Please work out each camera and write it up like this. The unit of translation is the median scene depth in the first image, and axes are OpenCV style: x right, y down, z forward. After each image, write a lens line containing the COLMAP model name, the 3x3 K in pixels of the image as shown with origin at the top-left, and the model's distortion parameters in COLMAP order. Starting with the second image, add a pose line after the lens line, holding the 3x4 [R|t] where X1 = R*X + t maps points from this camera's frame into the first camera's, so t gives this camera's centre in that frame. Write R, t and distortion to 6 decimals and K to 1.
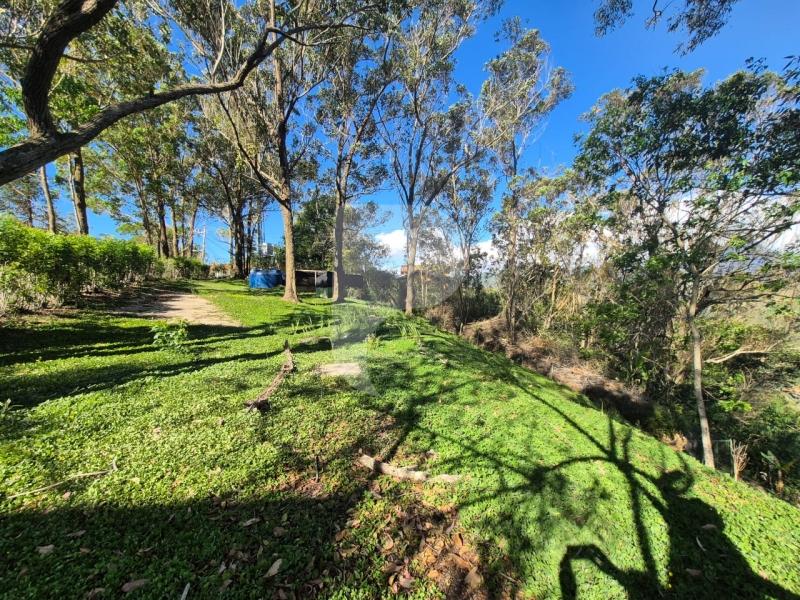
lens RADIAL K [[498.4, 0, 400.0], [0, 498.4, 300.0], [0, 0, 1]] dist [-0.012944, -0.000494]
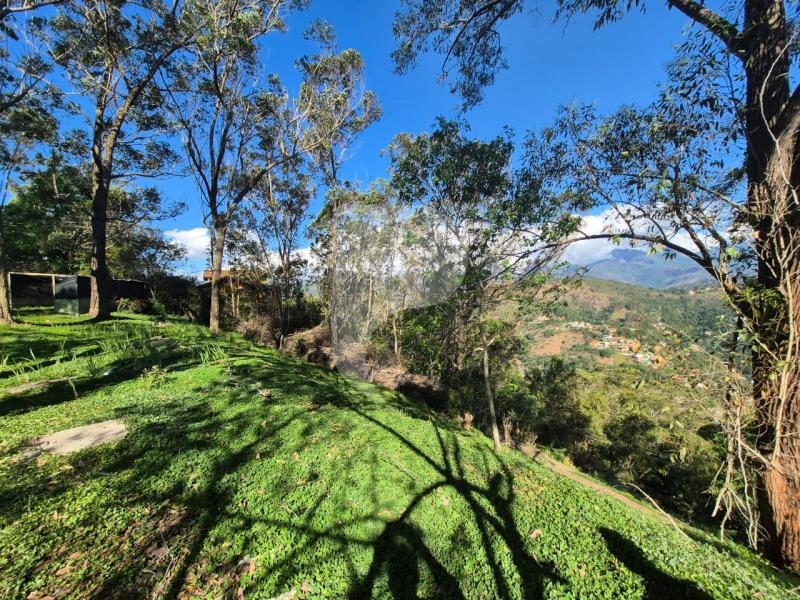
lens RADIAL K [[319.0, 0, 418.8], [0, 319.0, 304.3], [0, 0, 1]] dist [0.020058, -0.007895]
pose [[0.849657, -0.022486, 0.526857, 0.026372], [-0.014456, 0.997722, 0.065896, -0.055698], [-0.527138, -0.063605, 0.847396, 0.355014]]
